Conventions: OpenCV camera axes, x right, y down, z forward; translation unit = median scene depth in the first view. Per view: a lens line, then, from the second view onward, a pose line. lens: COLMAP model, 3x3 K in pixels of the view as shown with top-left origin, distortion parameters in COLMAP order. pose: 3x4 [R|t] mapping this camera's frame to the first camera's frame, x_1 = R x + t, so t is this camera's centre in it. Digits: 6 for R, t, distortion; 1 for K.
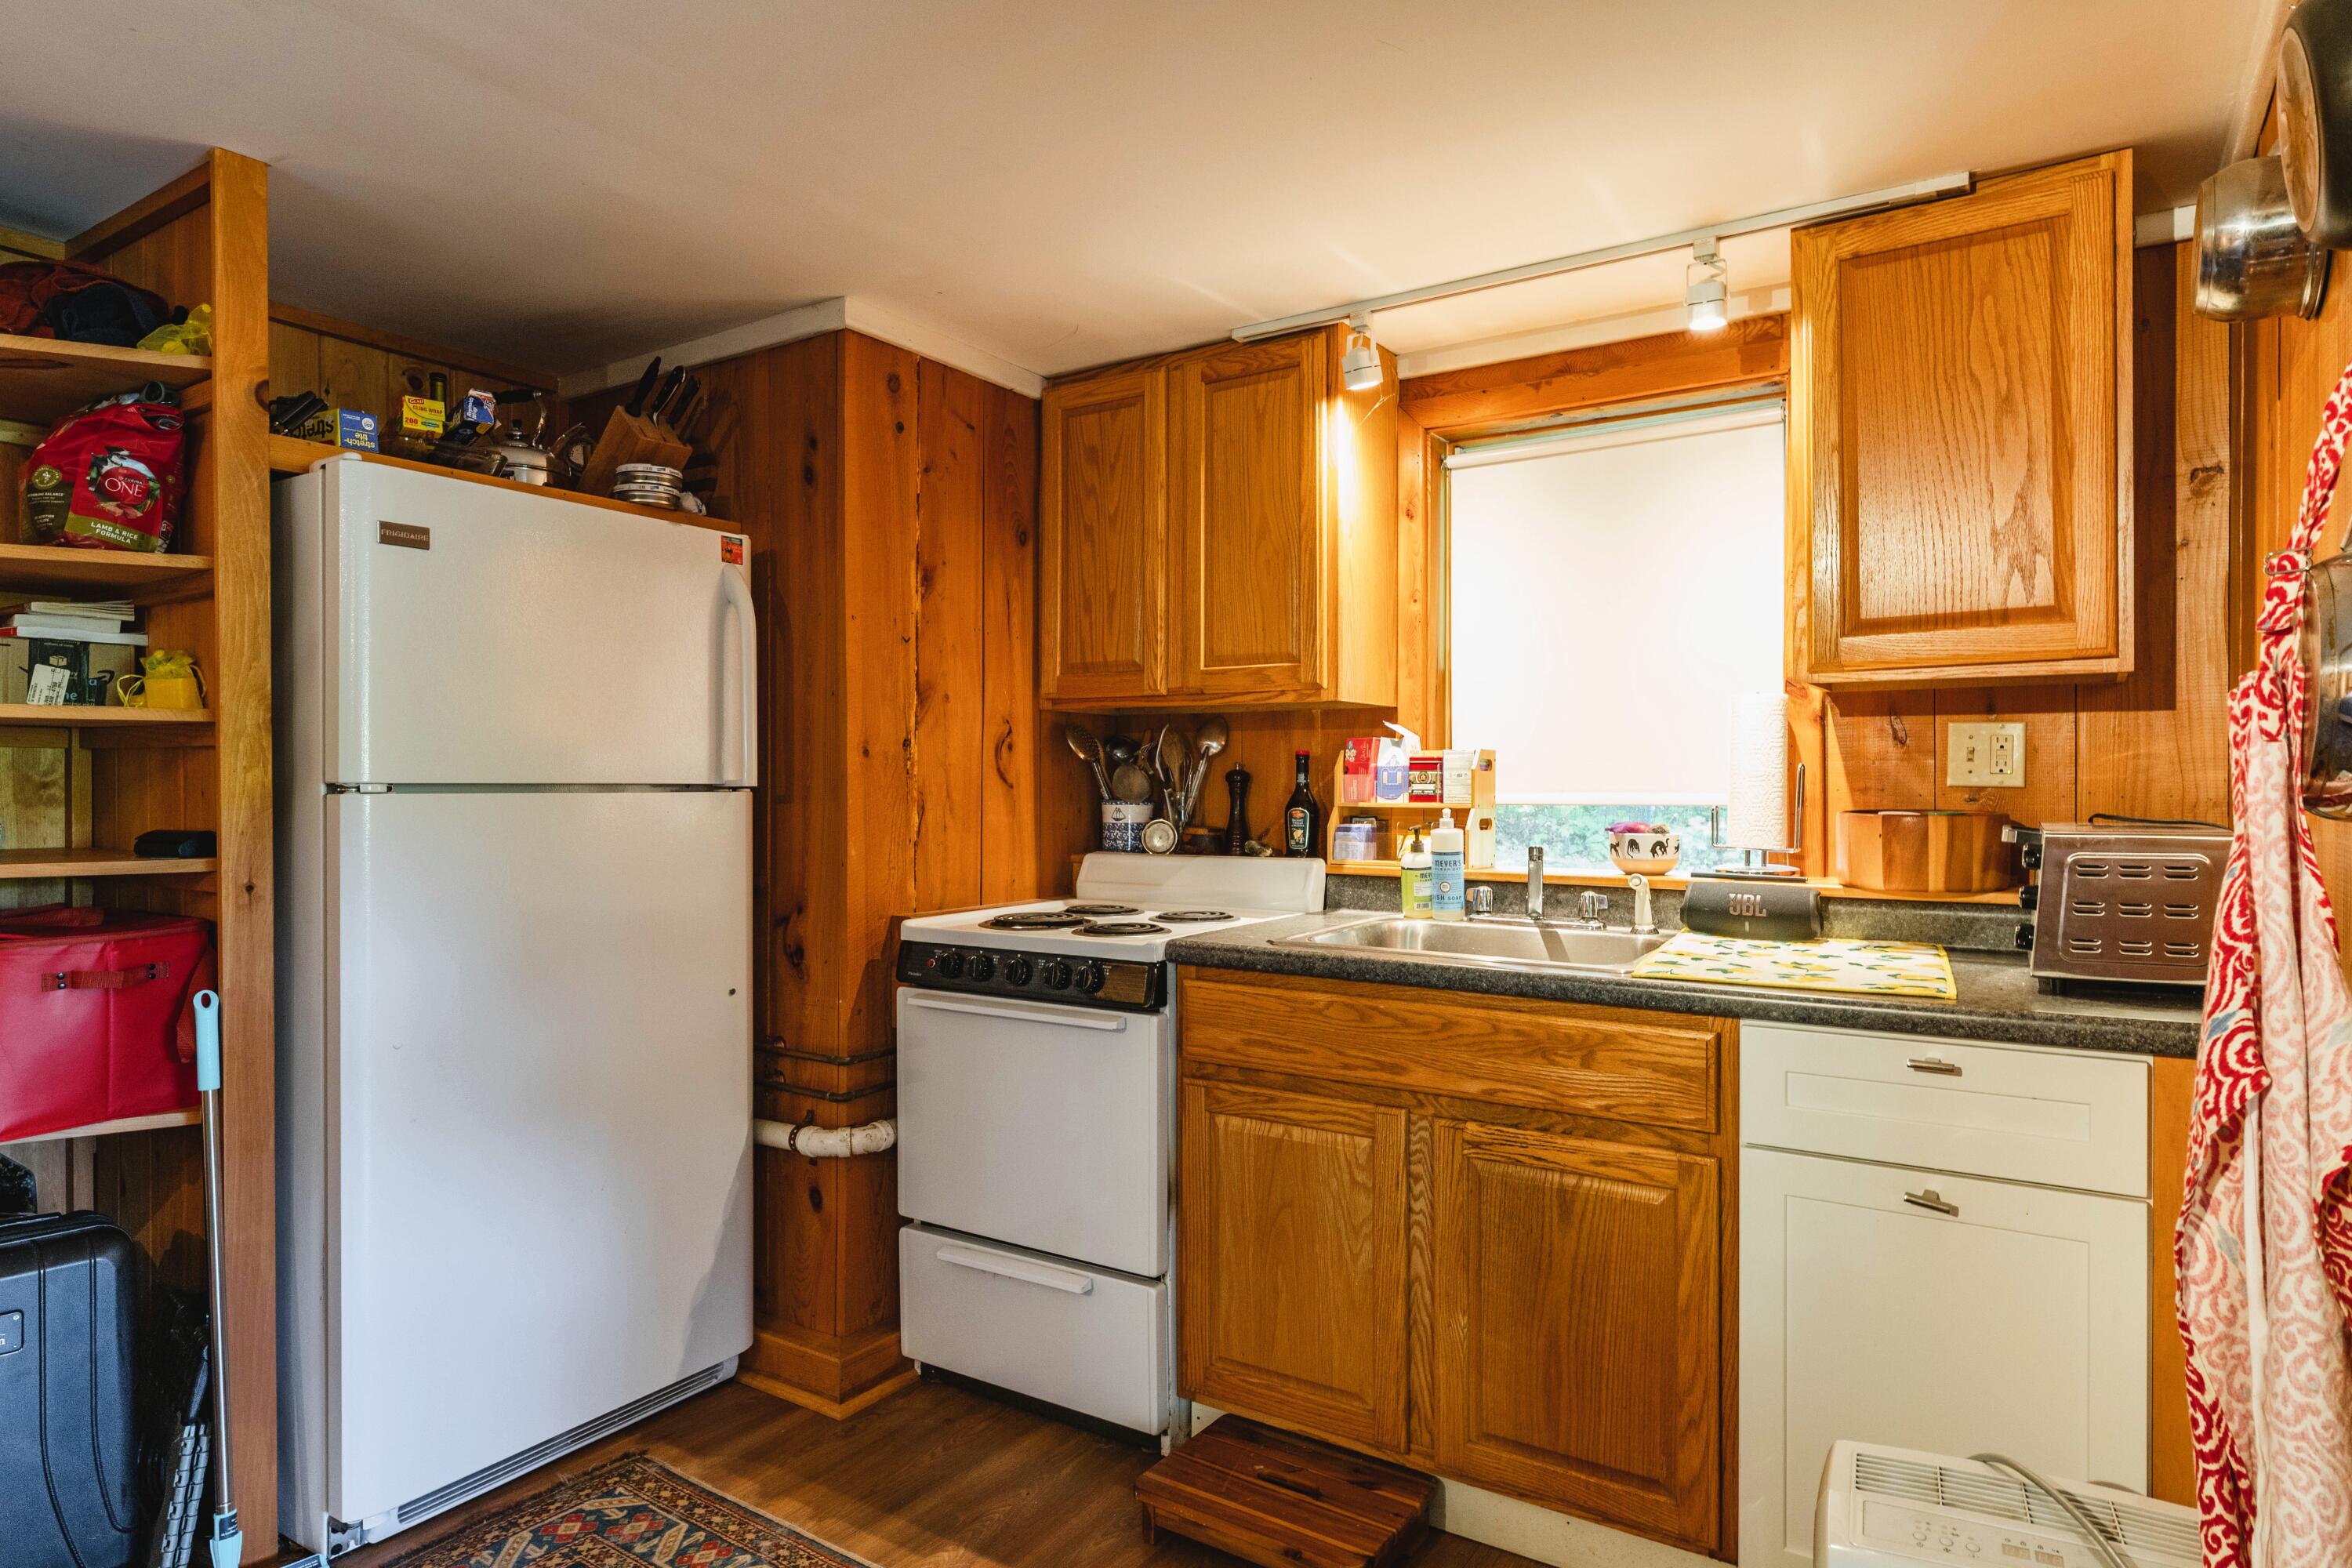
lens RADIAL K [[1319.5, 0, 1176.0], [0, 1319.5, 784.0], [0, 0, 1]] dist [-0.001843, -0.000871]
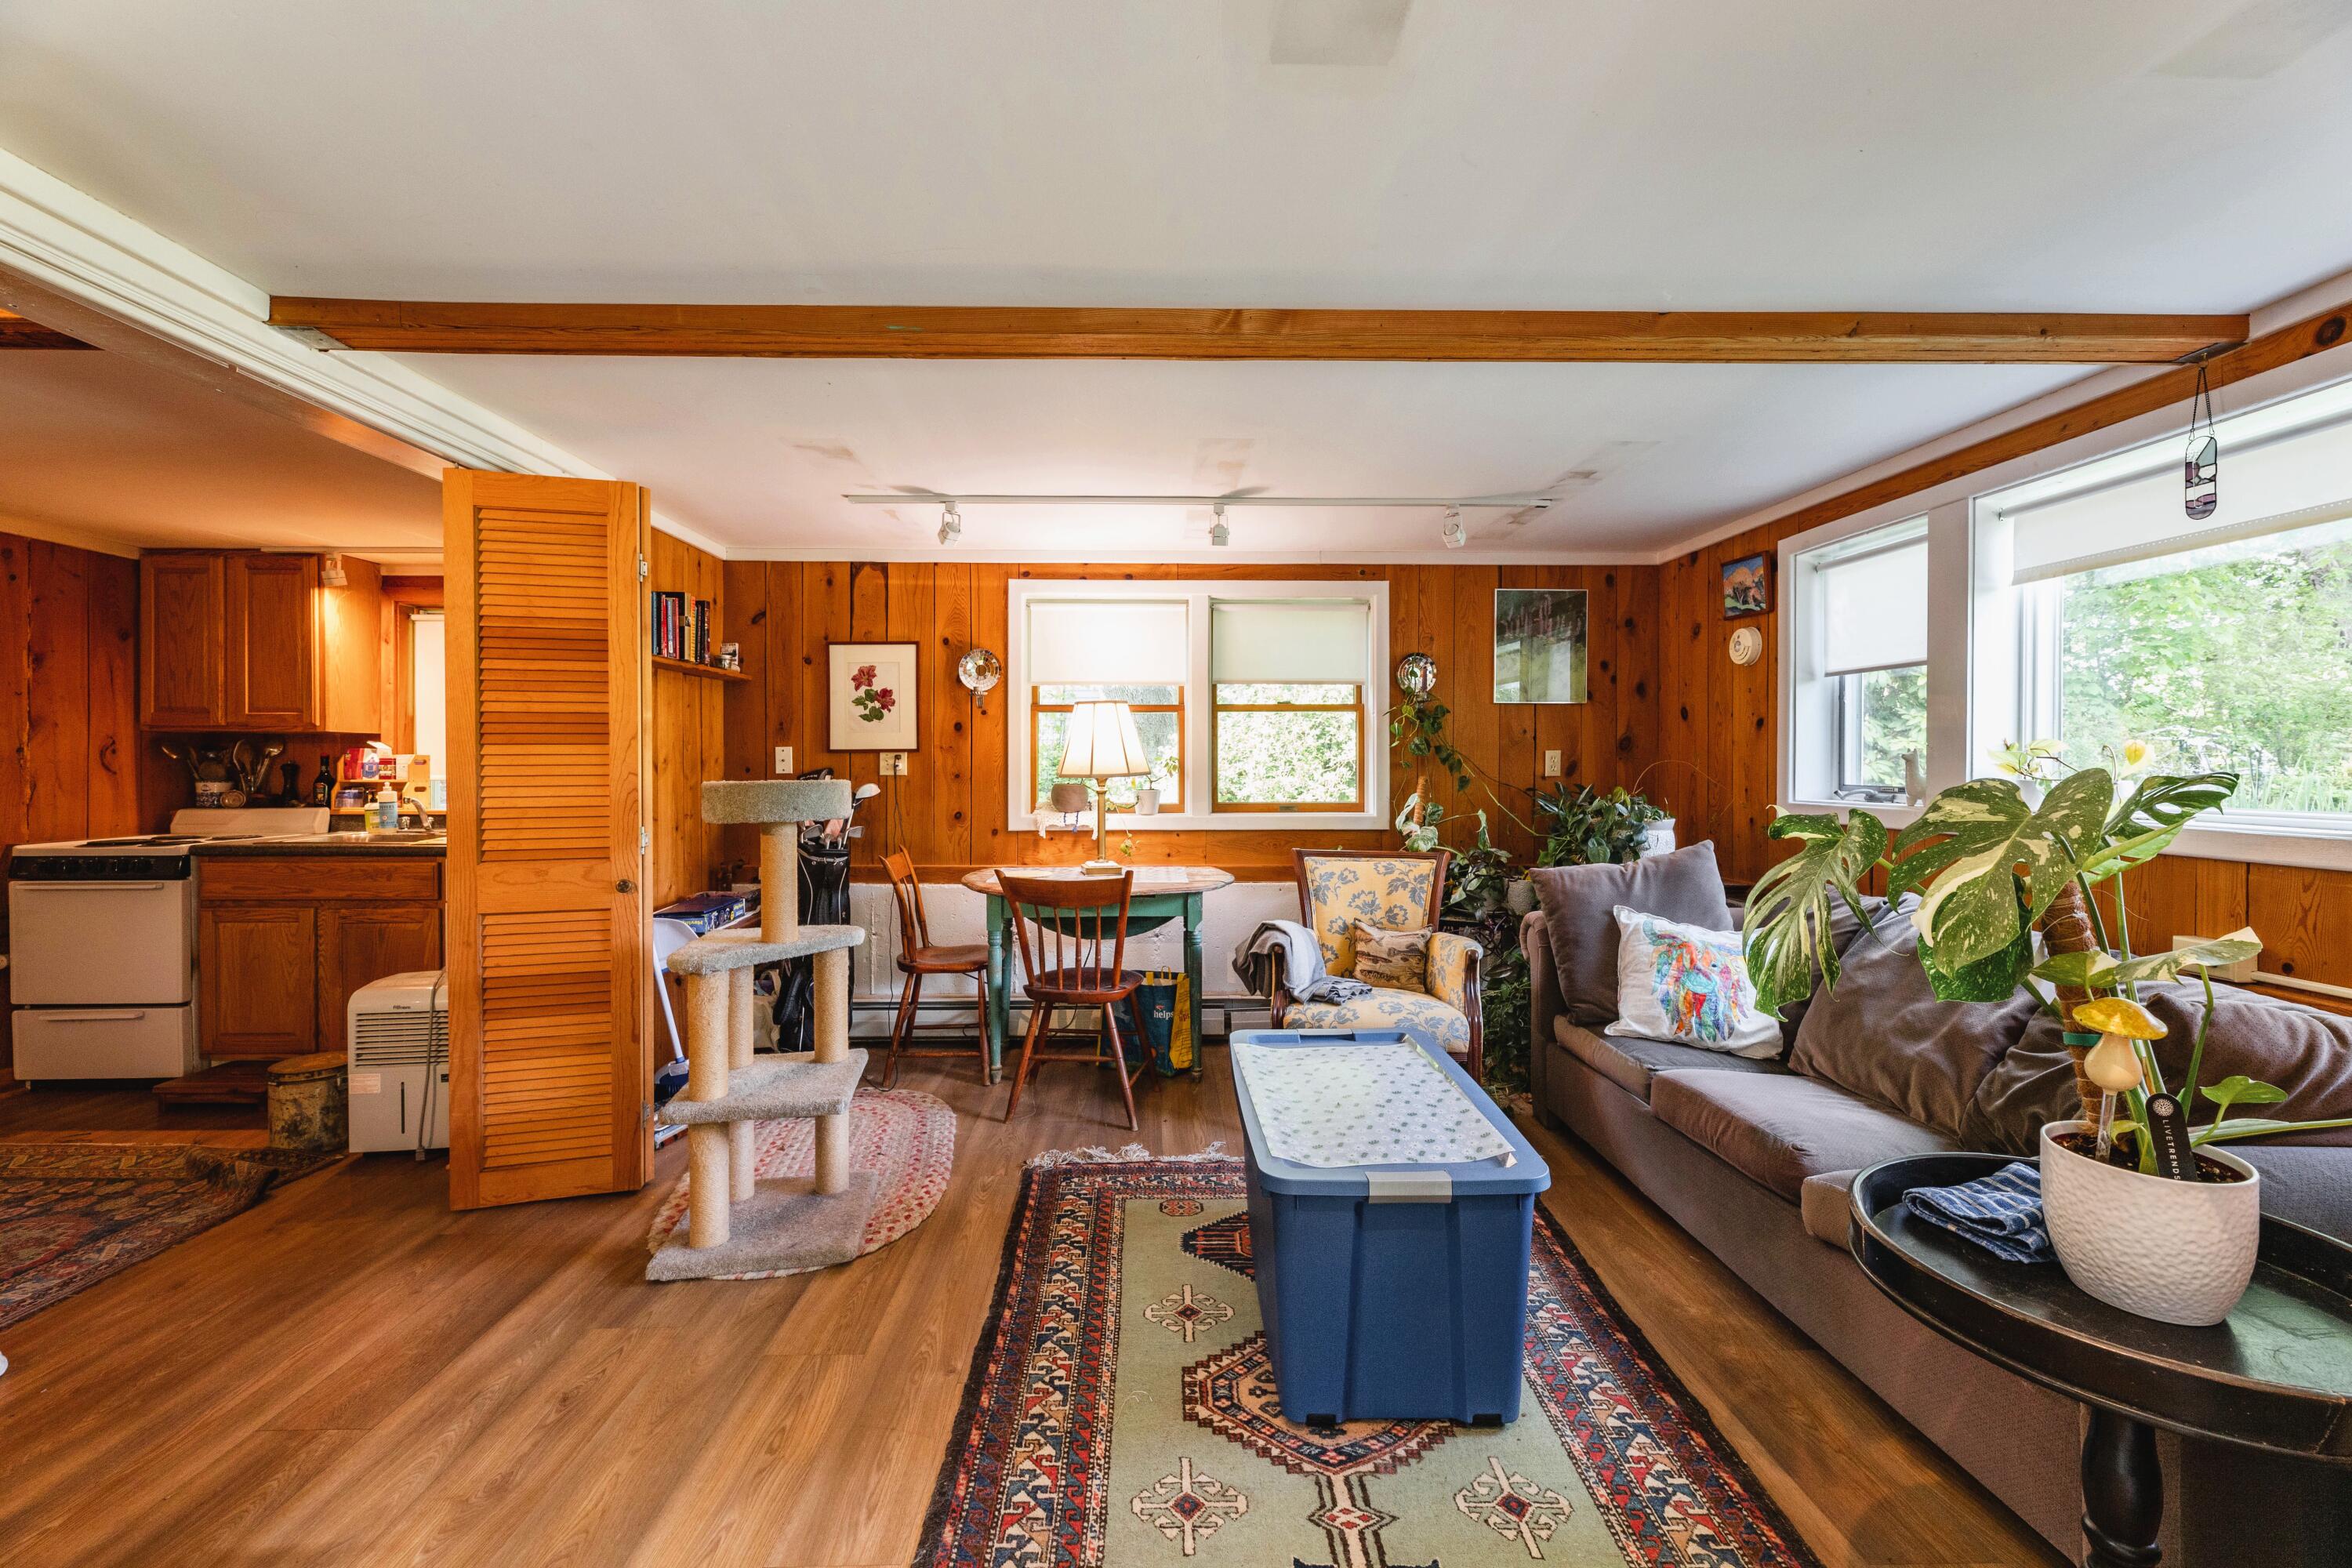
lens RADIAL K [[943.7, 0, 1177.7], [0, 943.7, 768.4], [0, 0, 1]] dist [0.021935, -0.009331]
pose [[0.826651, -0.004171, 0.562699, 0.370186], [0.002600, 0.999990, 0.003594, -0.005991], [-0.562708, -0.001508, 0.826654, -0.978292]]
